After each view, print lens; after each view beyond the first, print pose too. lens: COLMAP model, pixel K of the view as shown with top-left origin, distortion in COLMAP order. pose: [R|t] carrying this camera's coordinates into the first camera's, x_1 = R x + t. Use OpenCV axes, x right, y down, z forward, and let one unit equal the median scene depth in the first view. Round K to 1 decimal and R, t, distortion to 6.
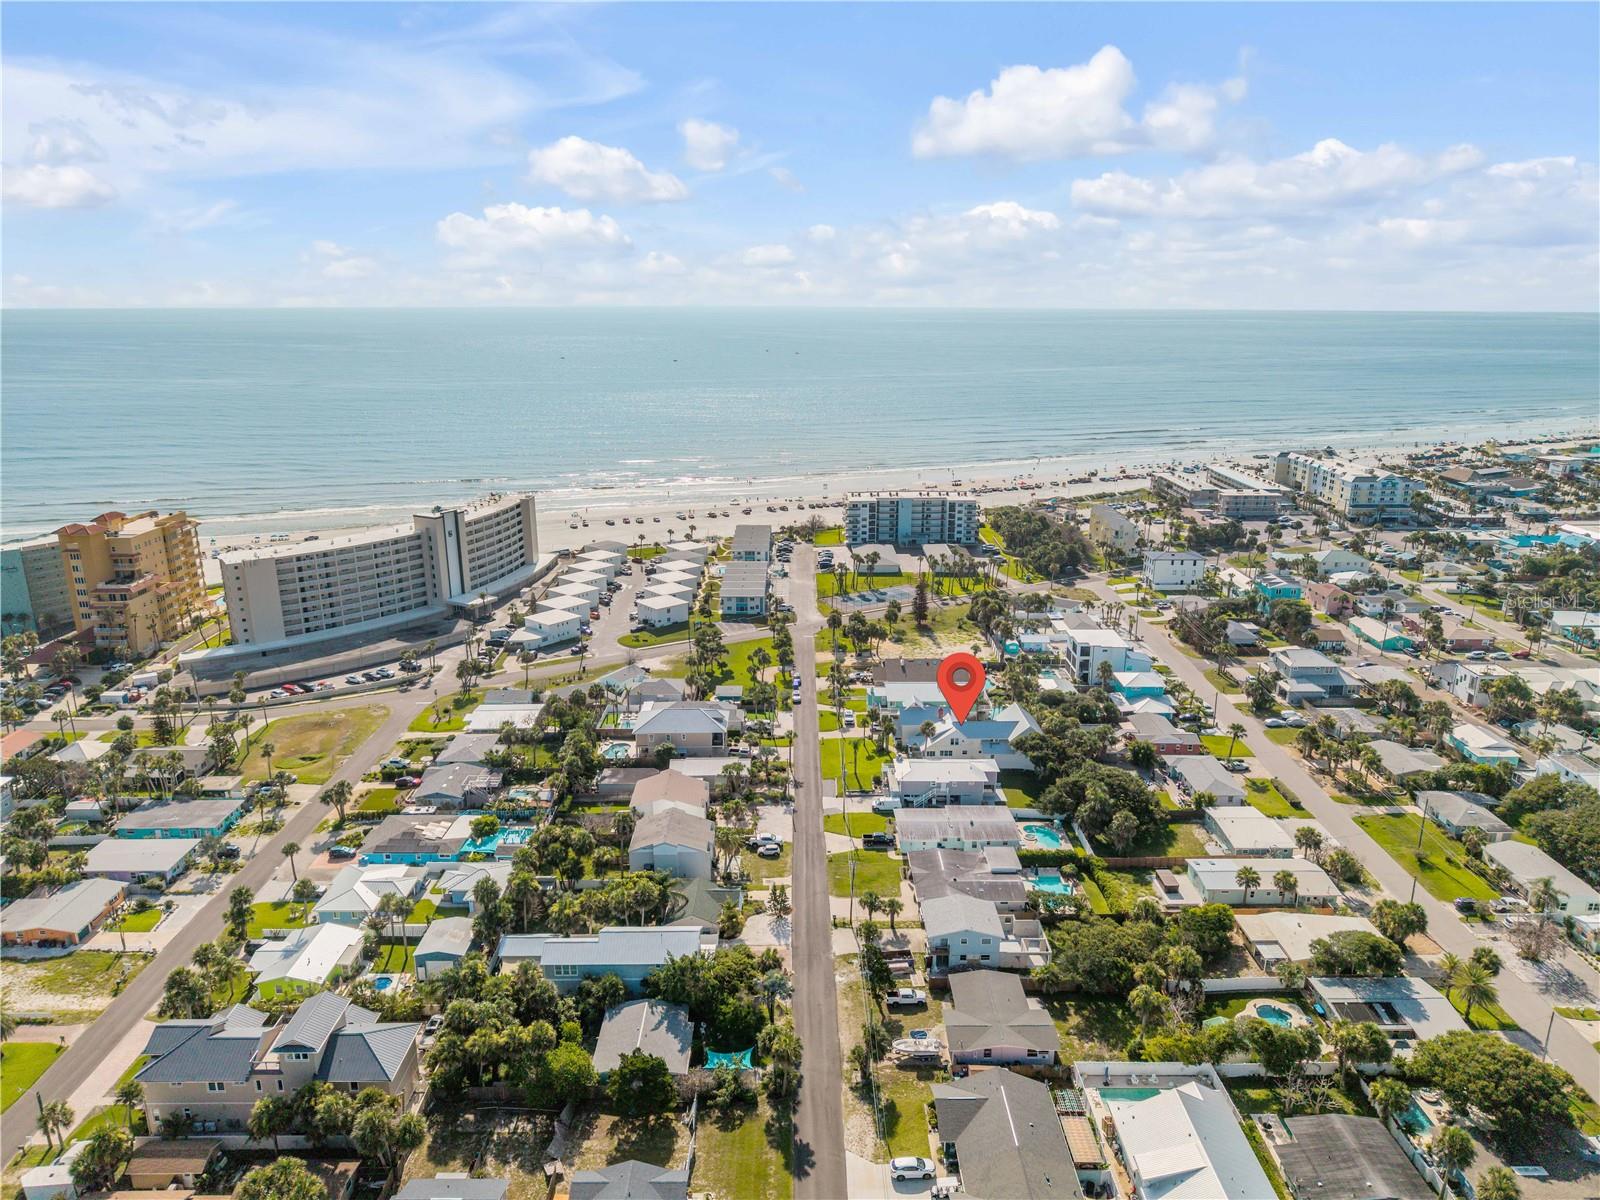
lens RADIAL K [[1075.3, 0, 805.8], [0, 1075.3, 604.0], [0, 0, 1]] dist [0.070948, -0.093666]
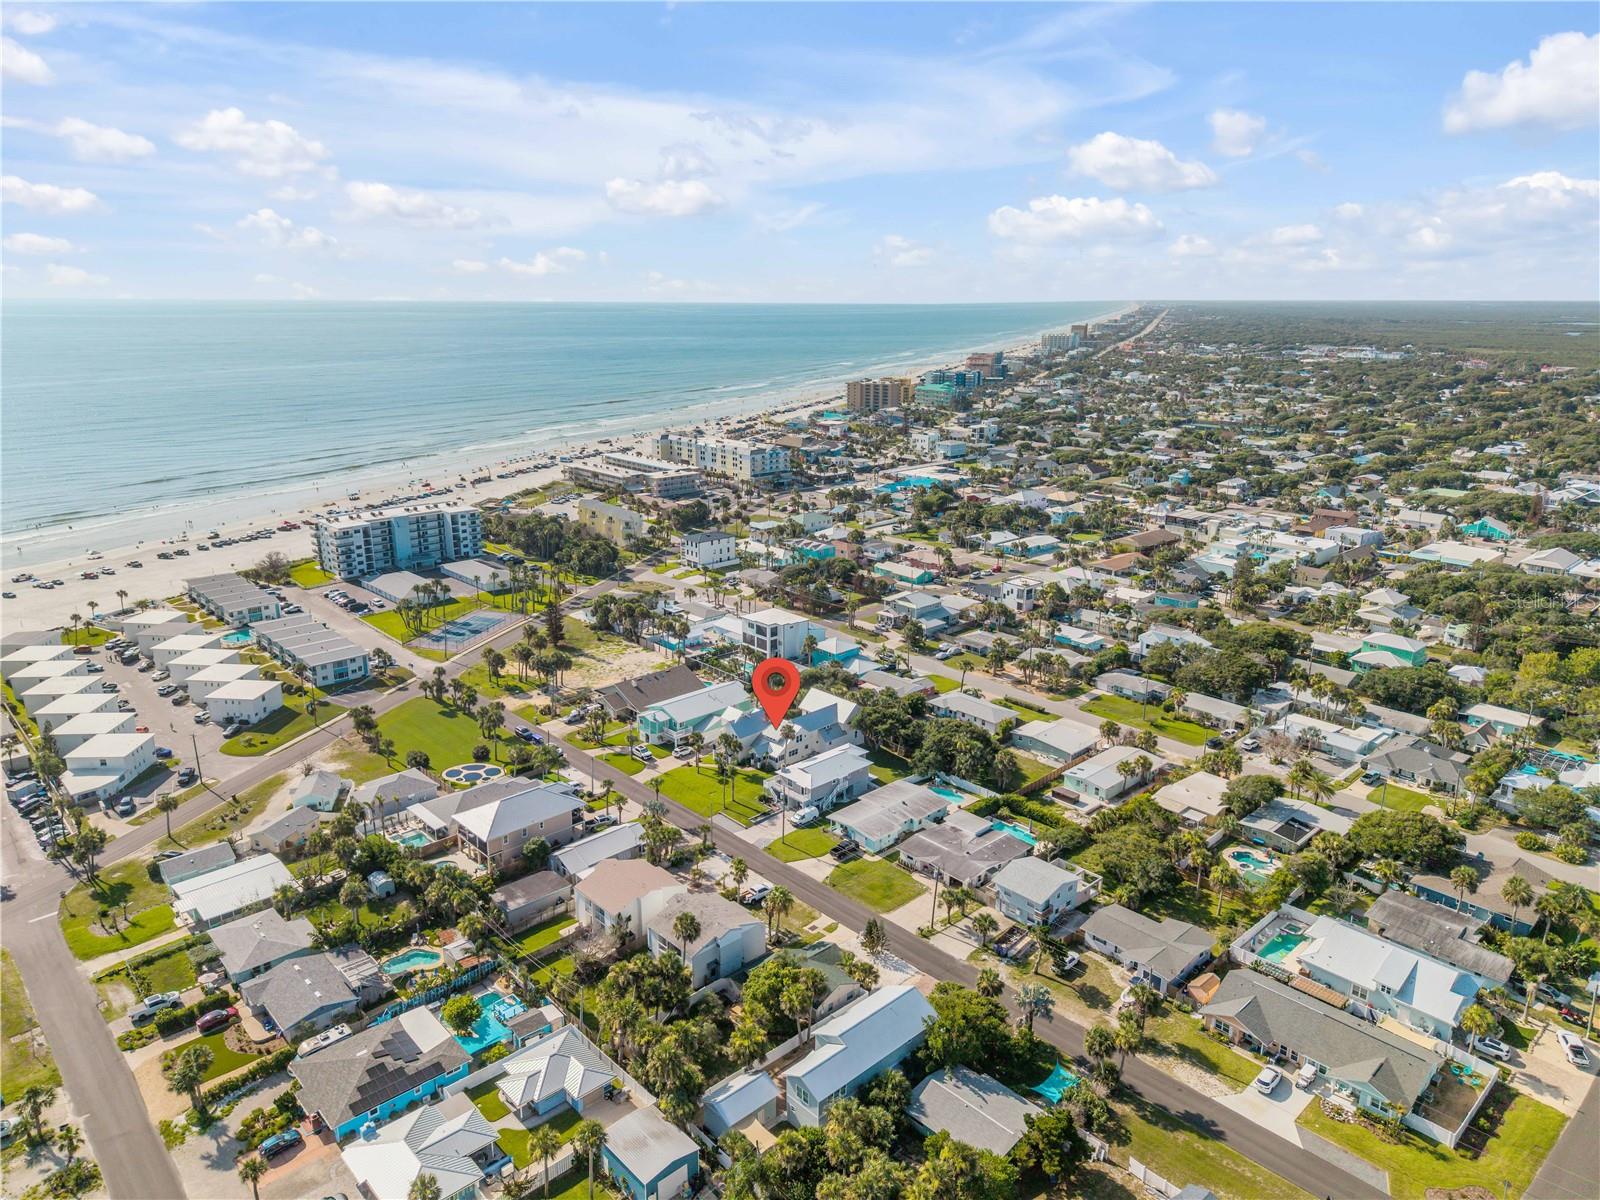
lens RADIAL K [[1075.3, 0, 805.8], [0, 1075.3, 604.0], [0, 0, 1]] dist [0.070948, -0.093666]
pose [[0.730583, -0.185256, 0.657213, -0.395130], [0.180071, 0.980693, 0.076265, -0.056400], [-0.658652, 0.062628, 0.749837, 0.198437]]
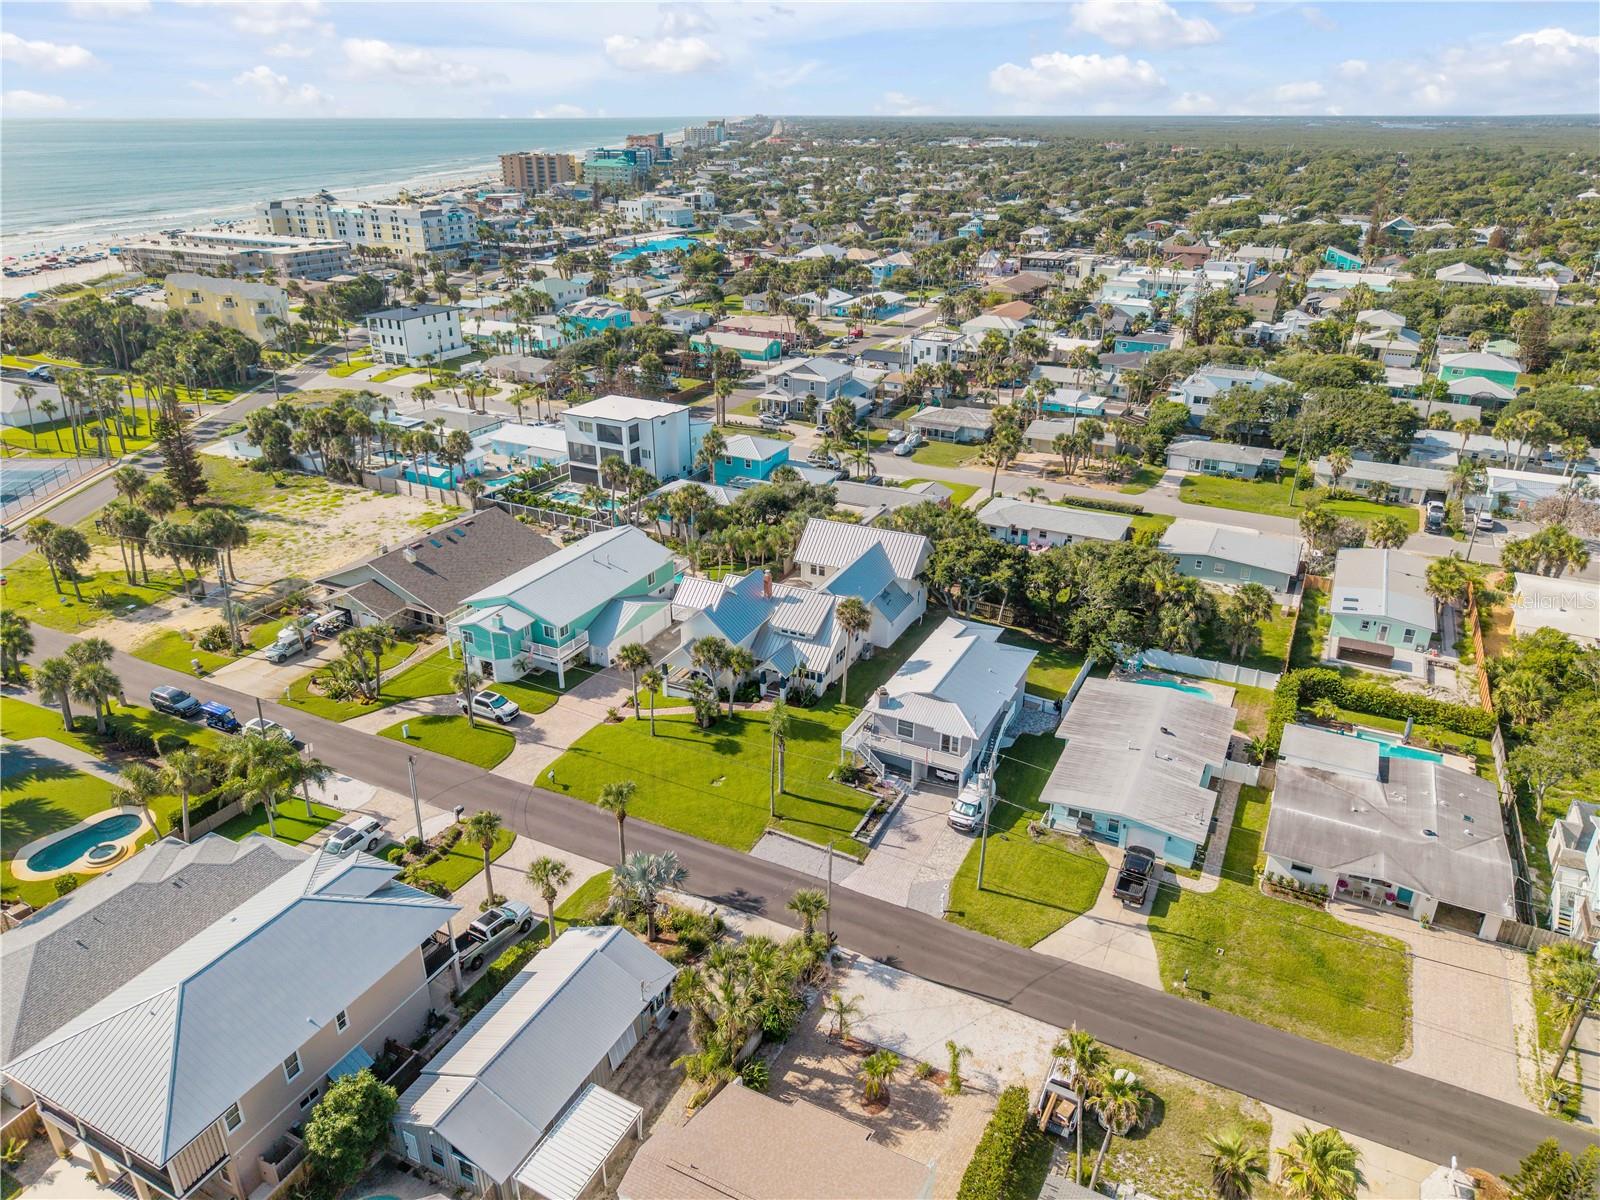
lens RADIAL K [[1075.3, 0, 805.8], [0, 1075.3, 604.0], [0, 0, 1]] dist [0.070948, -0.093666]
pose [[0.458069, -0.368956, 0.808730, -0.198175], [0.240684, 0.927288, 0.286719, -0.015251], [-0.855713, 0.063311, 0.513564, 0.629546]]
